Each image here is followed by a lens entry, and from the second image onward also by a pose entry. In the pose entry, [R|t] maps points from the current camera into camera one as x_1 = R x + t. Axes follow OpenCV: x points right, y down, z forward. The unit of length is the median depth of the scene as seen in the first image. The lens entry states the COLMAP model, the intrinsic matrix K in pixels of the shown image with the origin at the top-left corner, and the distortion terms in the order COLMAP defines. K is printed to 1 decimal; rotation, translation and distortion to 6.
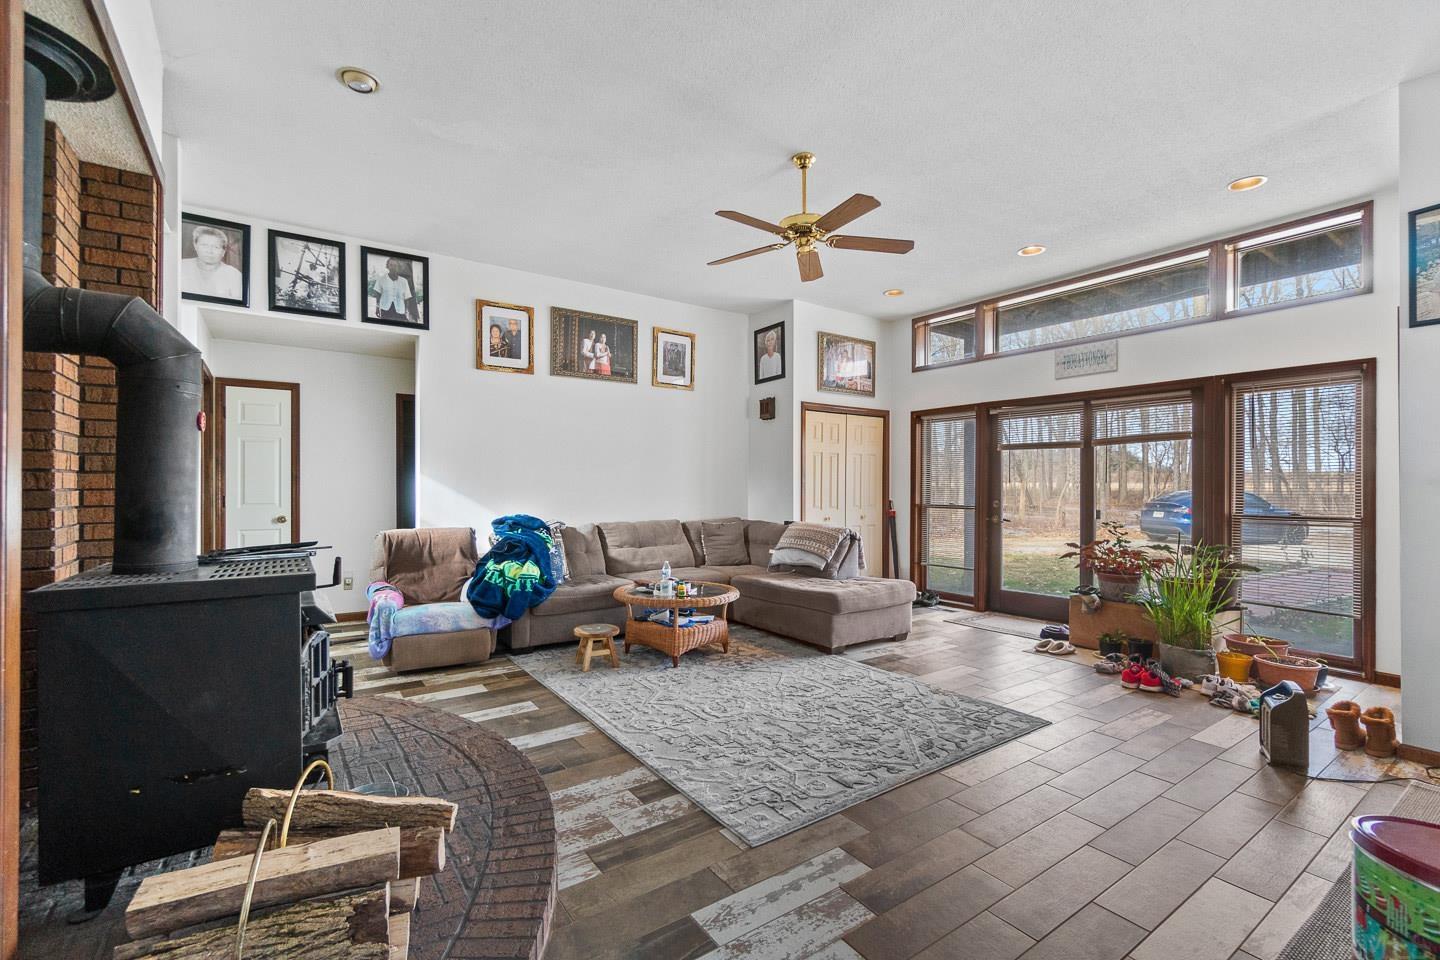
lens RADIAL K [[622.7, 0, 713.1], [0, 622.7, 479.0], [0, 0, 1]] dist [-0.005492, 0.001762]
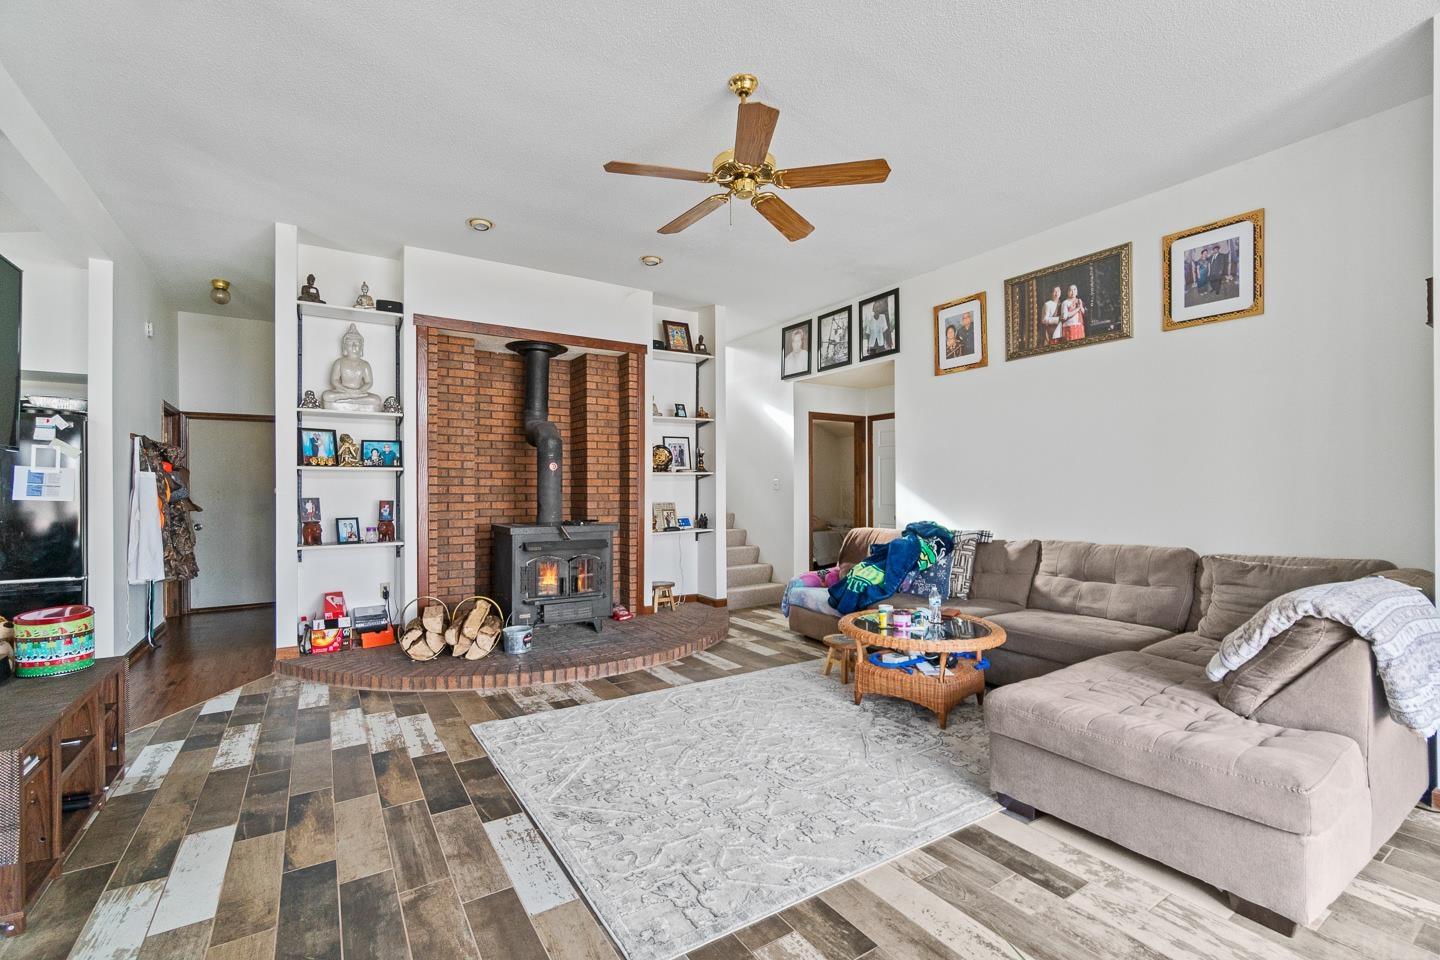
lens RADIAL K [[622.7, 0, 714.6], [0, 622.7, 490.6], [0, 0, 1]] dist [-0.005492, 0.001762]
pose [[-0.029354, -0.001282, -0.999568, 0.683895], [0.013124, 0.999912, -0.001668, 0.006689], [0.999483, -0.013167, -0.029335, 0.713498]]
